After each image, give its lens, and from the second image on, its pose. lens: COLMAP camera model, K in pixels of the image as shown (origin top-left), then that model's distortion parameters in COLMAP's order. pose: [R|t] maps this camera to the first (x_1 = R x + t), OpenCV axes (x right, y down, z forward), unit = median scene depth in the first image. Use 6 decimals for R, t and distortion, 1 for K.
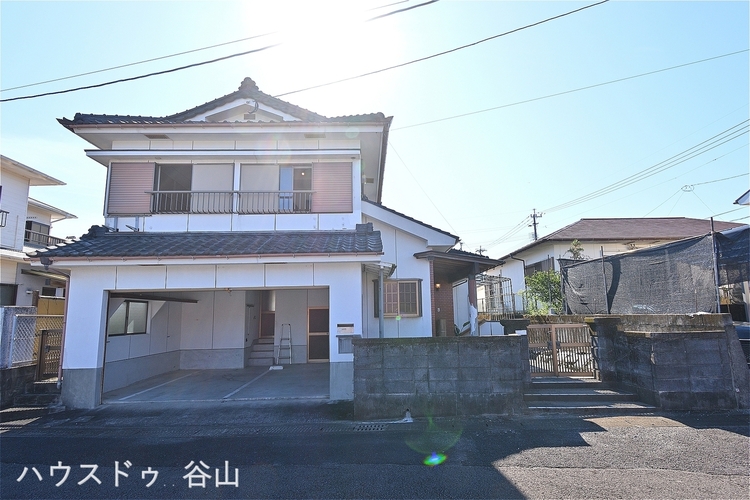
lens RADIAL K [[447.9, 0, 375.0], [0, 447.9, 250.0], [0, 0, 1]] dist [0.000157, -0.002254]
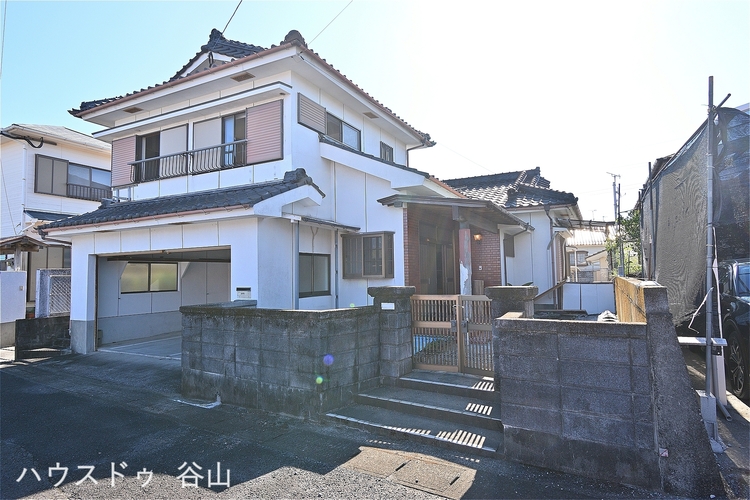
lens RADIAL K [[458.3, 0, 375.0], [0, 458.3, 250.0], [0, 0, 1]] dist [0.000194, 0.000352]
pose [[0.855916, -0.022329, -0.516632, 0.759800], [0.075894, 0.993673, 0.082789, 0.042257], [0.511515, -0.110069, 0.852196, 0.443053]]
